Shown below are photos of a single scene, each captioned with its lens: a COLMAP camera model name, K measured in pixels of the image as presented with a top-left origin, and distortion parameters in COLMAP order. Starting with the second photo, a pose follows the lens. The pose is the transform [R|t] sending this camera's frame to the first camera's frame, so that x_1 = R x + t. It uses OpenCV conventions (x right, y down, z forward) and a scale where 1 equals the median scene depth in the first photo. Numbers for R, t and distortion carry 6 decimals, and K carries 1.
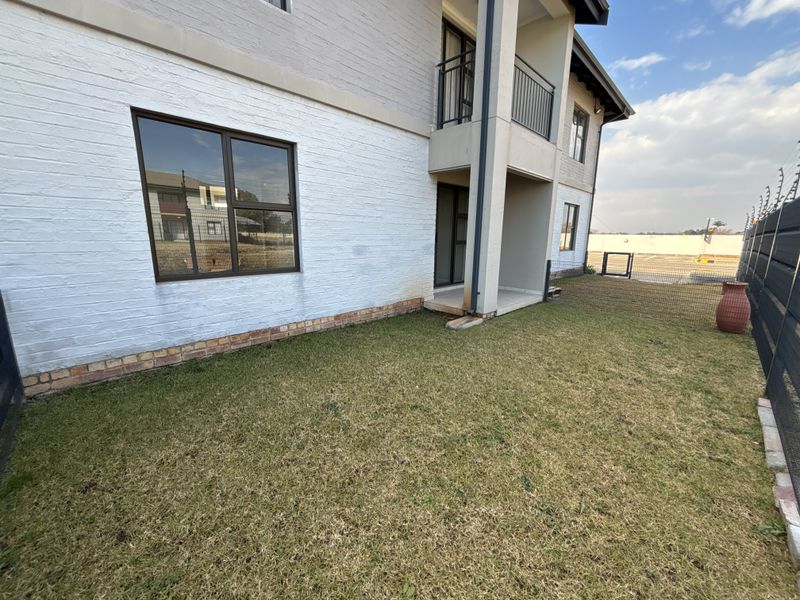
lens RADIAL K [[321.8, 0, 400.1], [0, 321.8, 296.9], [0, 0, 1]] dist [0.004854, -0.000583]
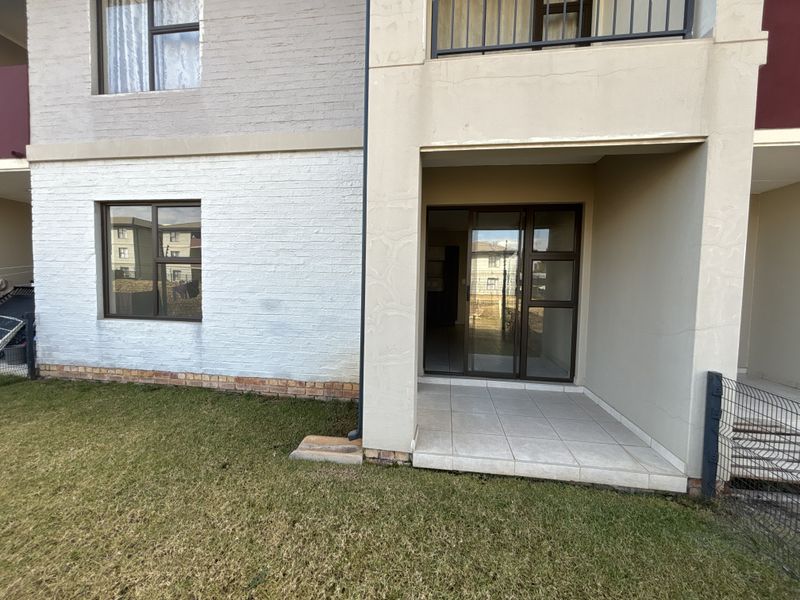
lens RADIAL K [[321.8, 0, 399.4], [0, 321.8, 296.4], [0, 0, 1]] dist [0.004854, -0.000583]
pose [[0.597583, 0.034038, -0.801084, 0.848617], [-0.165369, 0.982850, -0.081599, -0.178079], [0.784568, 0.181236, 0.592964, 0.884789]]
